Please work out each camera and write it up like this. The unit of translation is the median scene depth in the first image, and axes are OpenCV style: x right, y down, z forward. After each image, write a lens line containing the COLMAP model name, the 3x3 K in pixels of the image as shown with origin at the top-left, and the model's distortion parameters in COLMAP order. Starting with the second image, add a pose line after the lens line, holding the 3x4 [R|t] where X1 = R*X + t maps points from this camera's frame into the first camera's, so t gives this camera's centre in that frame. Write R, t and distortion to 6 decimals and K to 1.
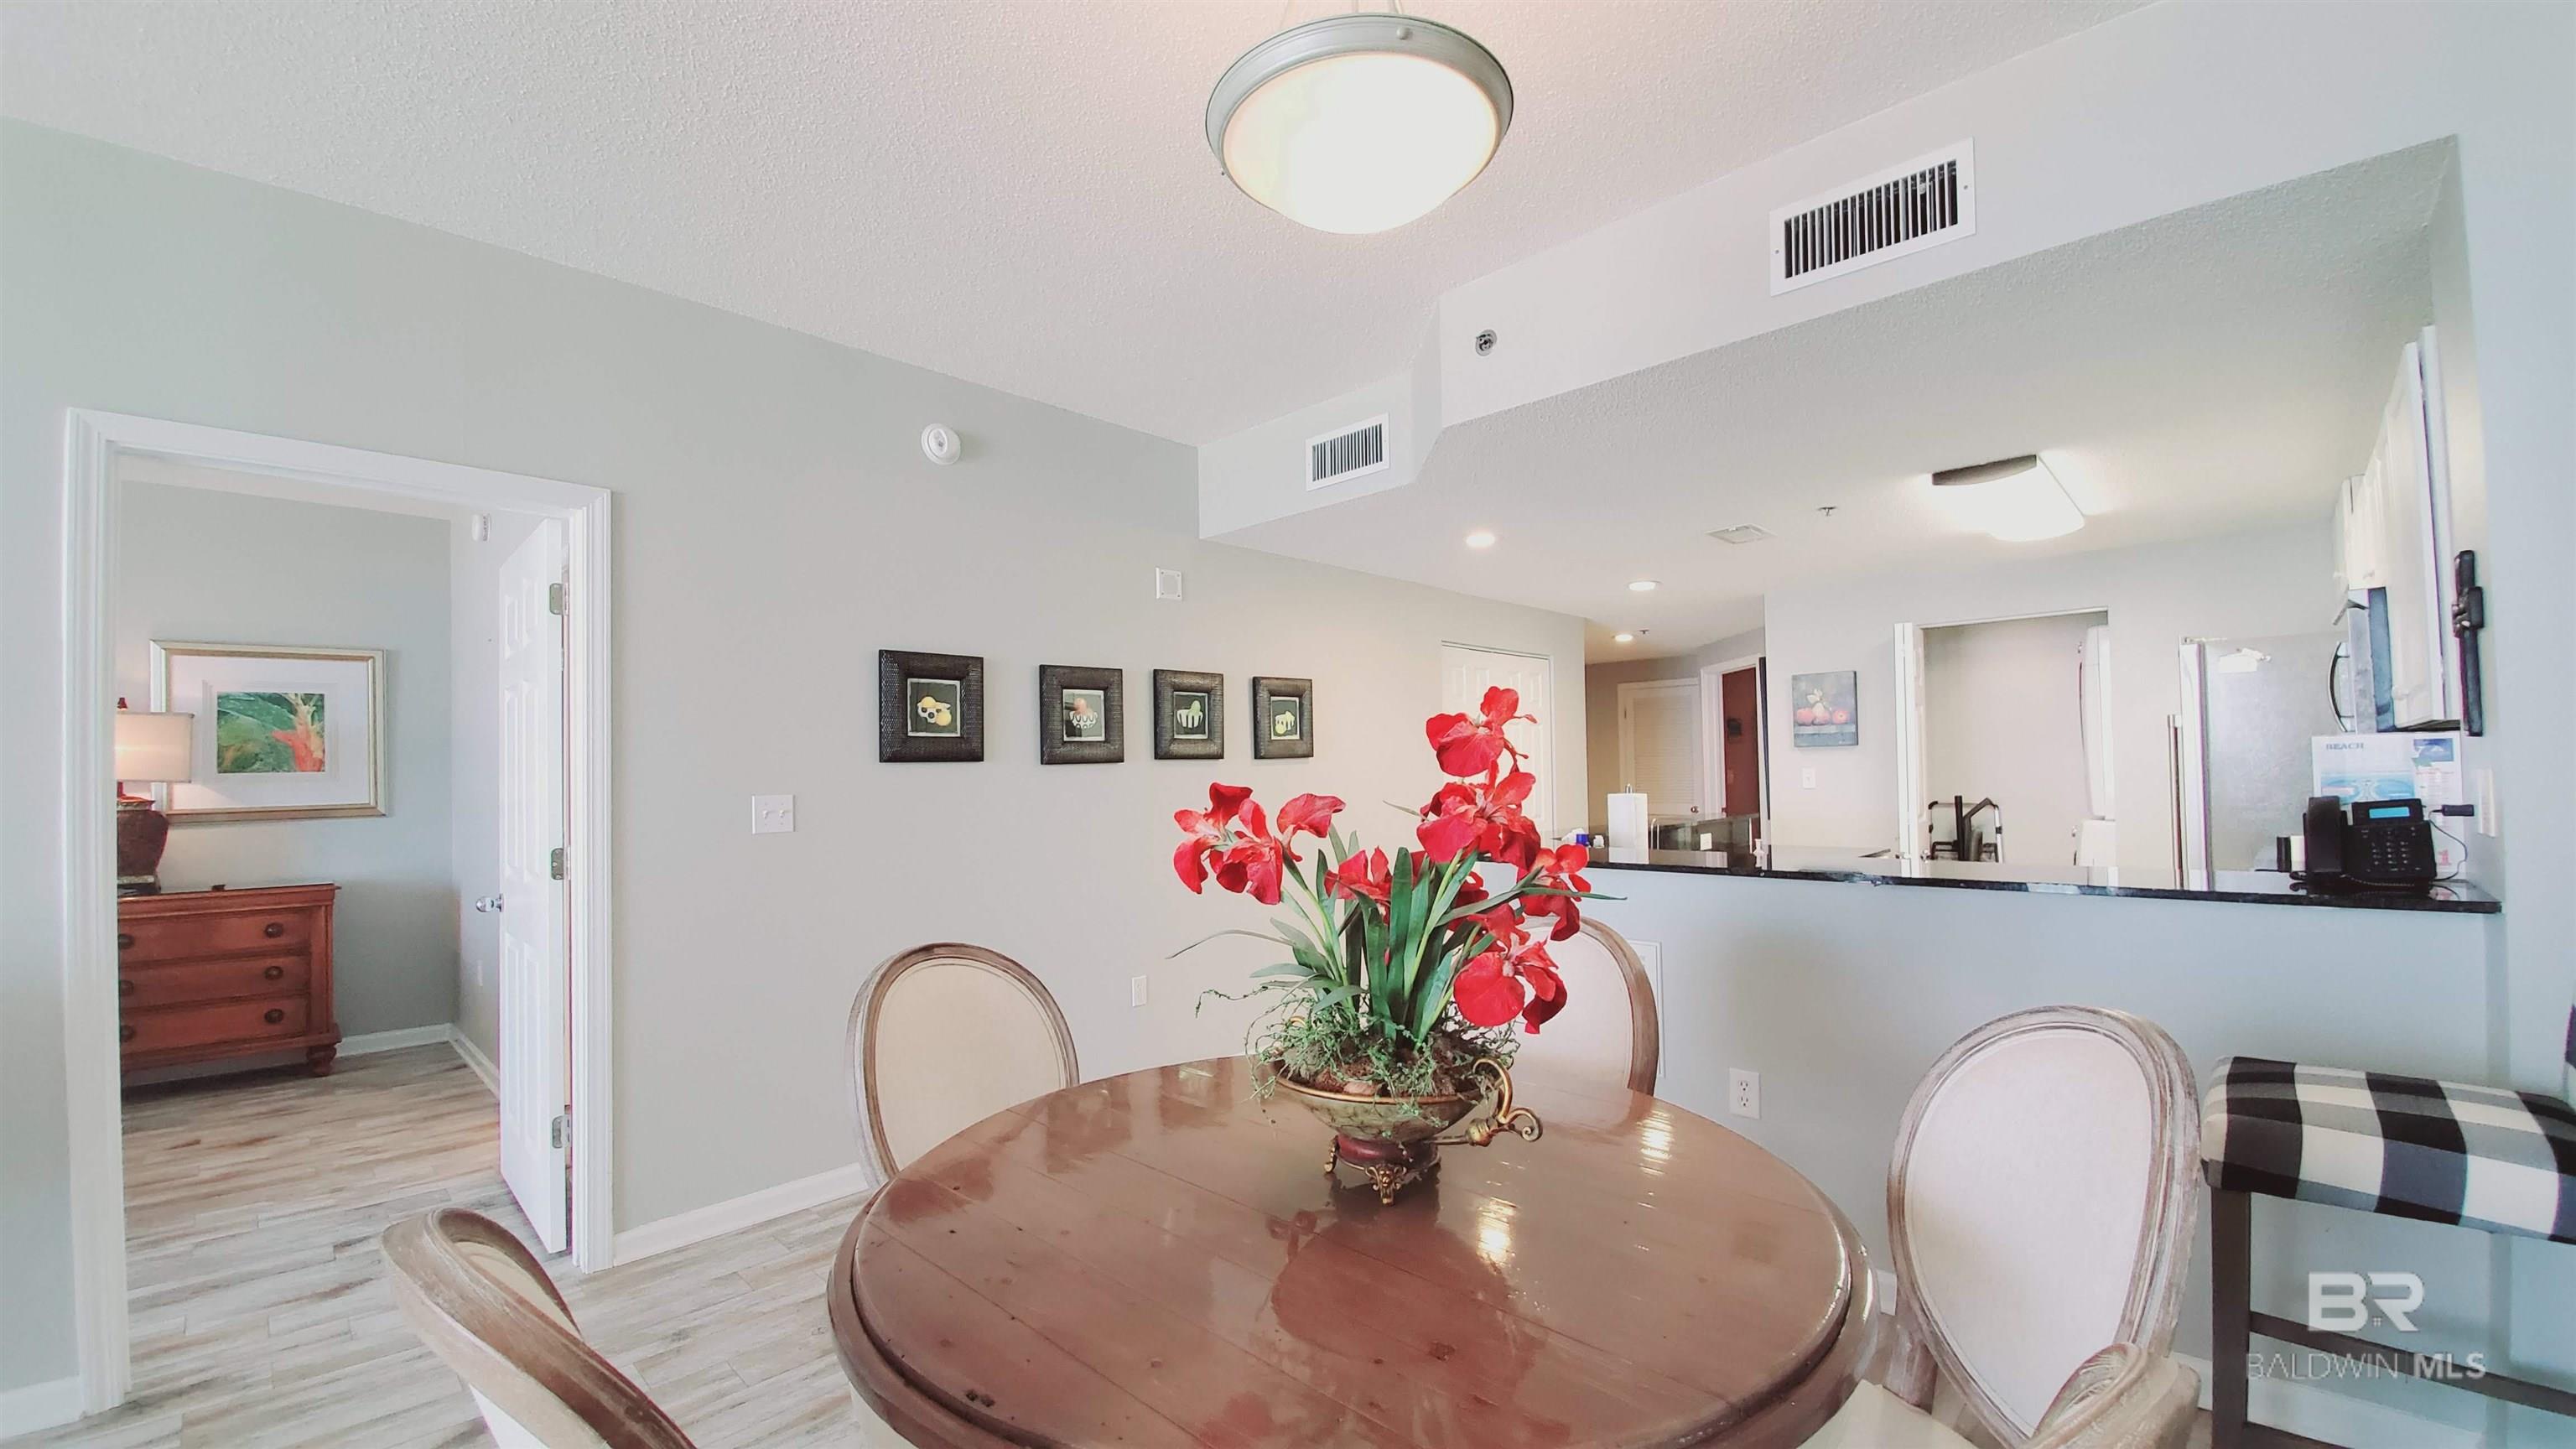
lens RADIAL K [[1016.1, 0, 1291.5], [0, 1016.1, 752.9], [0, 0, 1]] dist [0.017693, -0.021523]
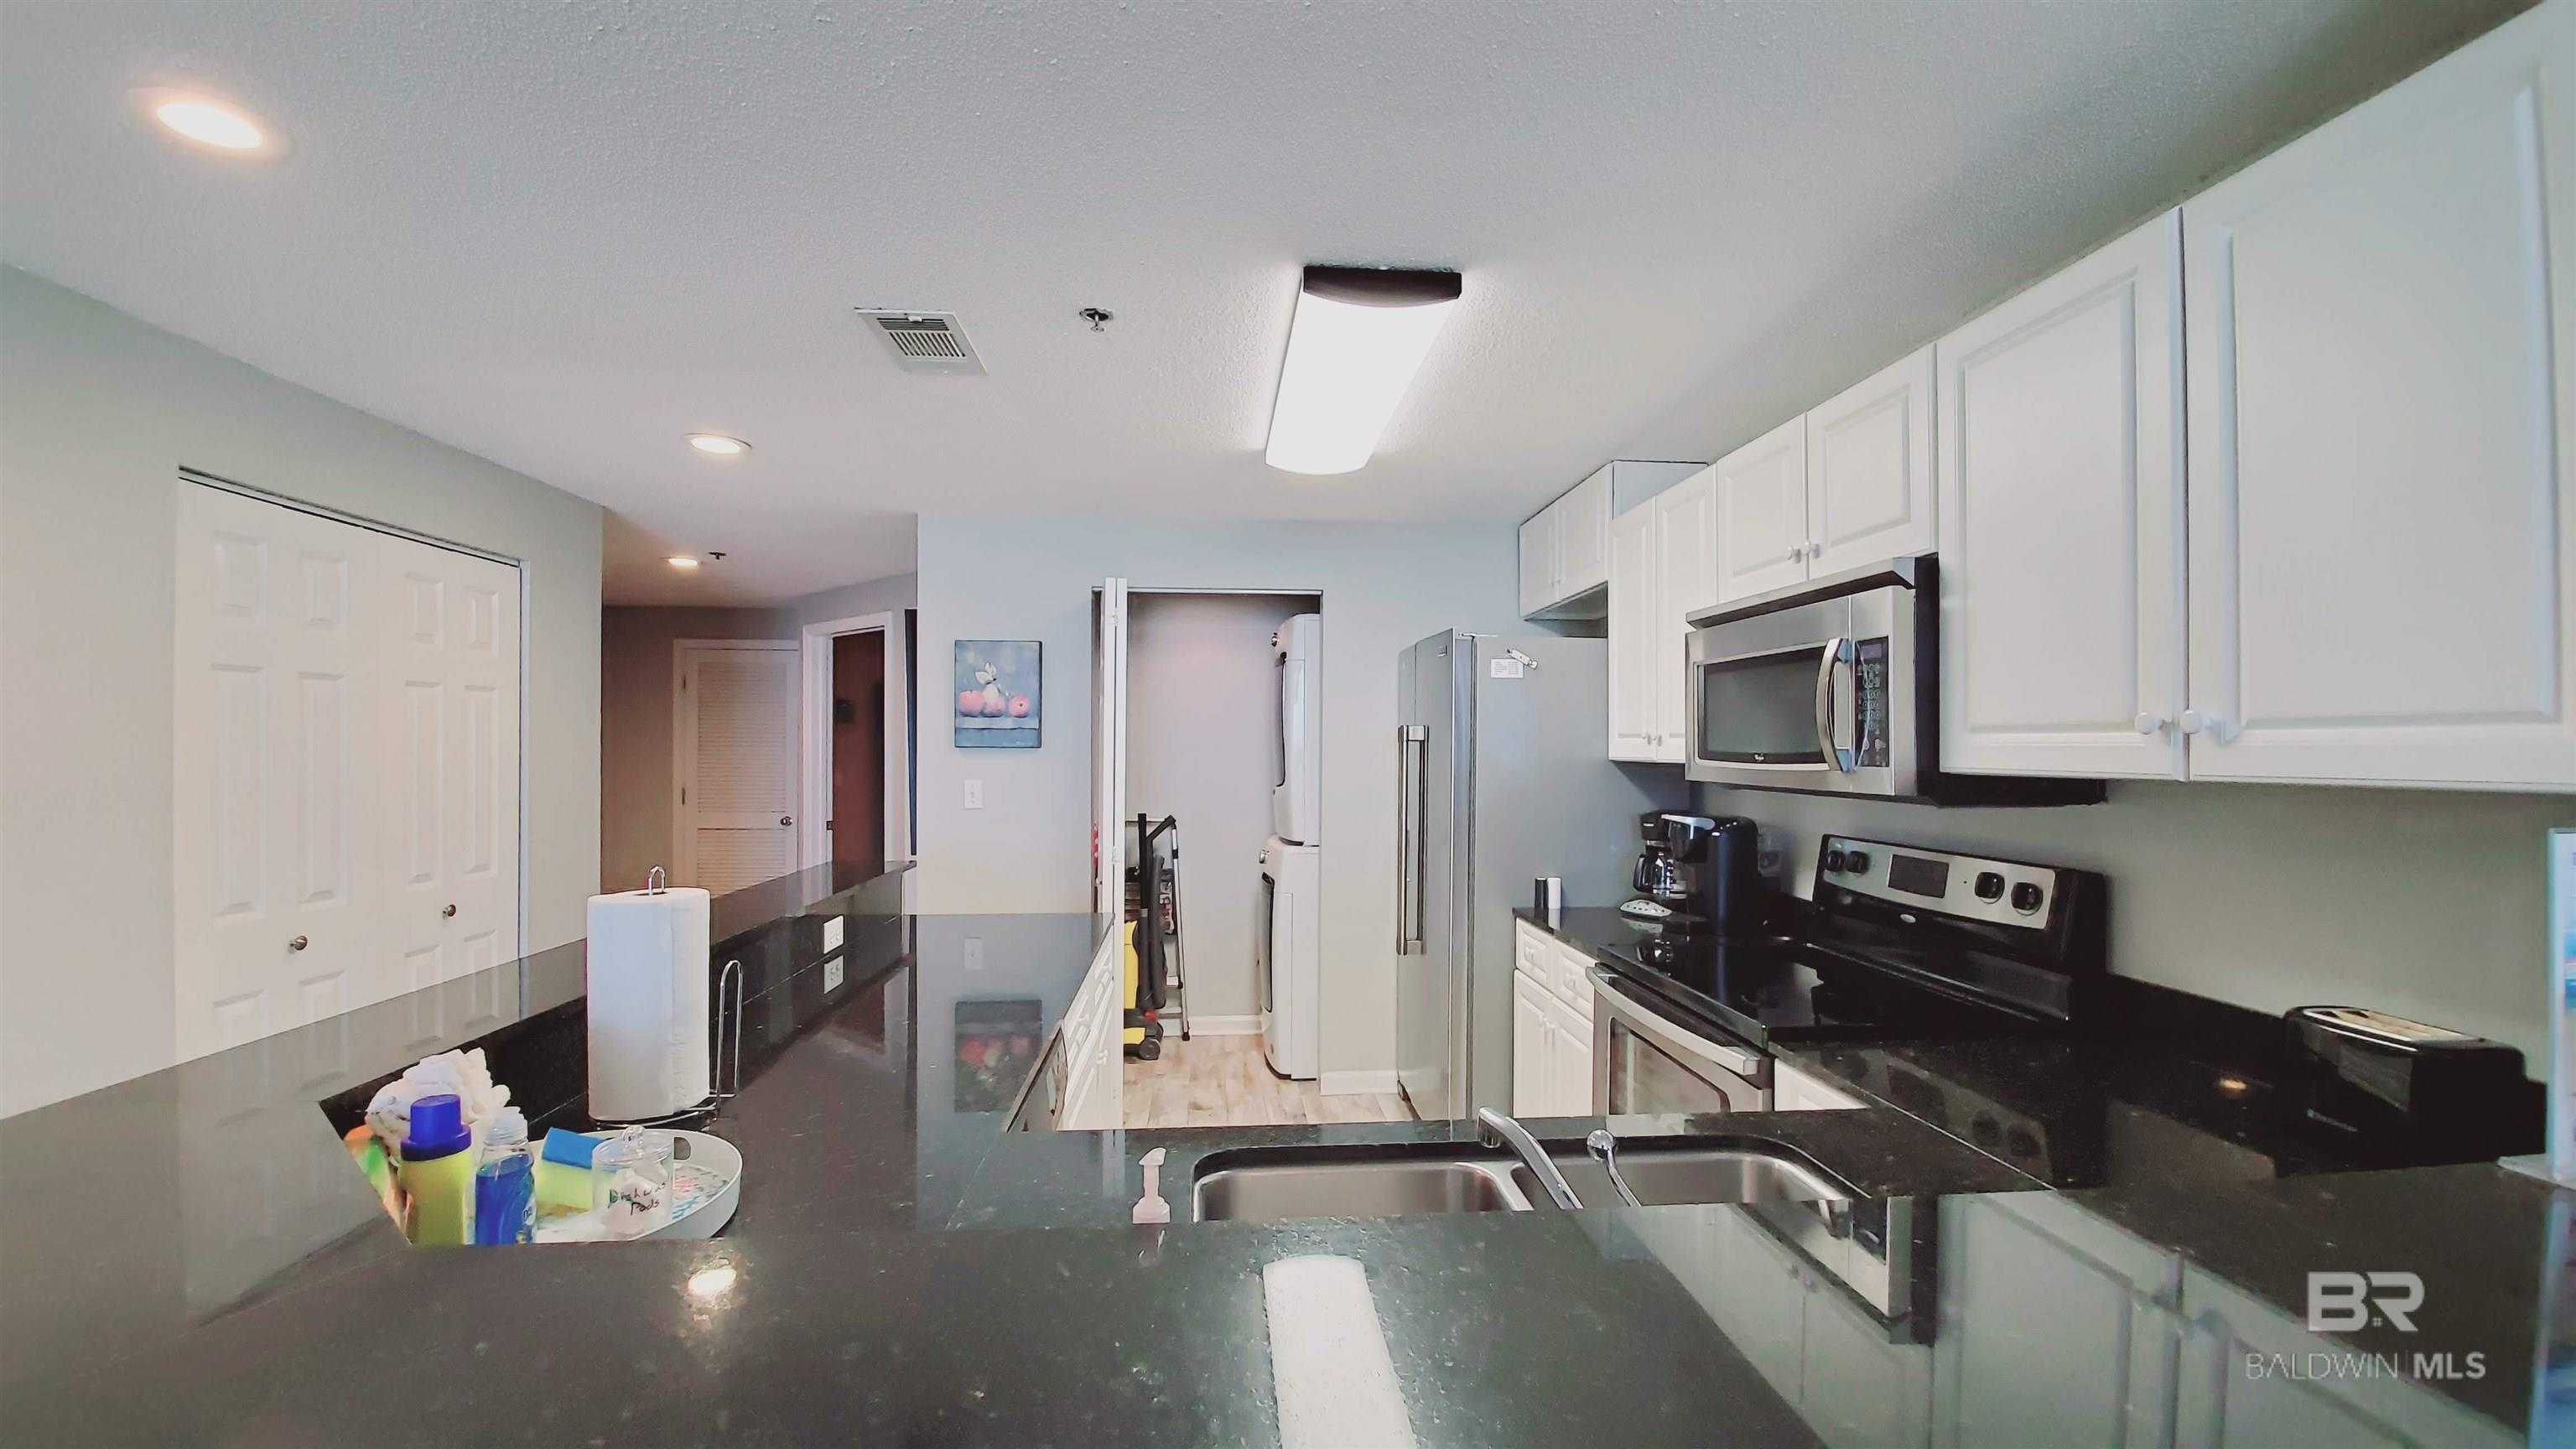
lens RADIAL K [[1016.1, 0, 1291.5], [0, 1016.1, 752.9], [0, 0, 1]] dist [0.017693, -0.021523]
pose [[0.661668, 0.018813, 0.749561, 0.196536], [-0.031893, 0.999487, 0.003068, -0.015789], [-0.749118, -0.025935, 0.661928, 0.557172]]
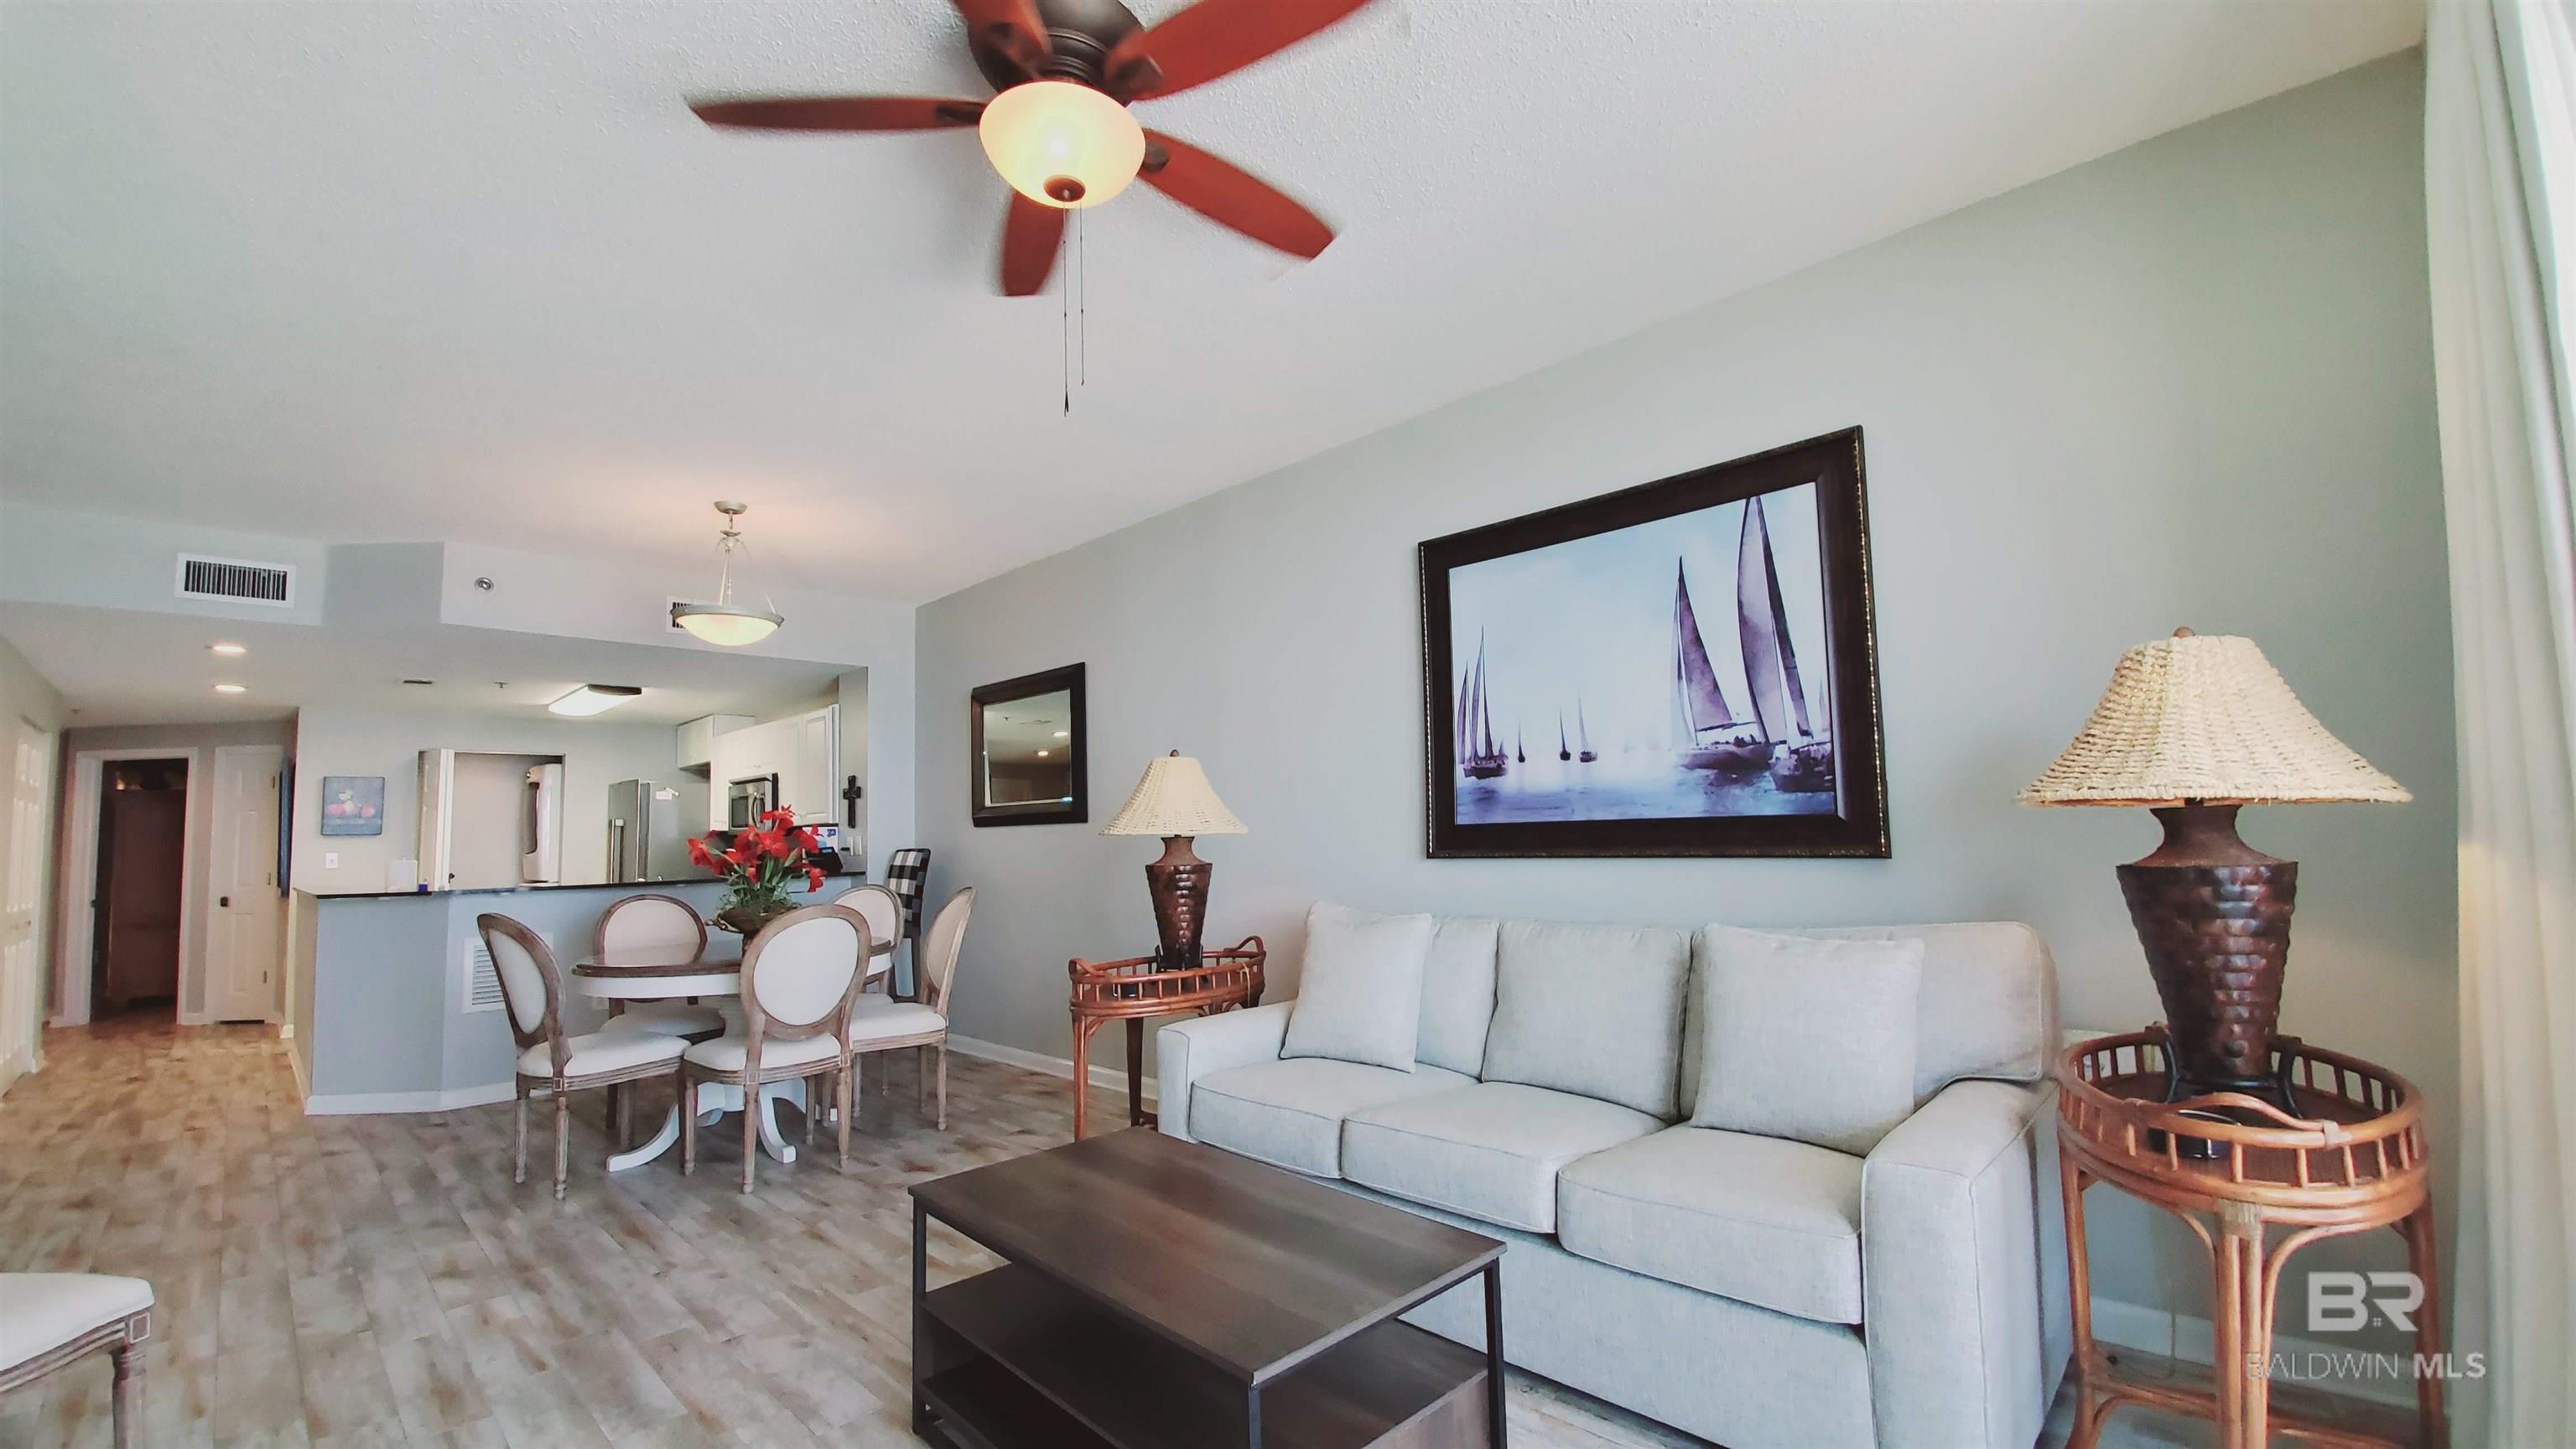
lens RADIAL K [[1016.1, 0, 1291.5], [0, 1016.1, 752.9], [0, 0, 1]] dist [0.017693, -0.021523]
pose [[0.004495, 0.100326, 0.994944, -1.035440], [0.008106, 0.994918, -0.100360, 0.039581], [-0.999957, 0.008516, 0.003659, -0.244495]]
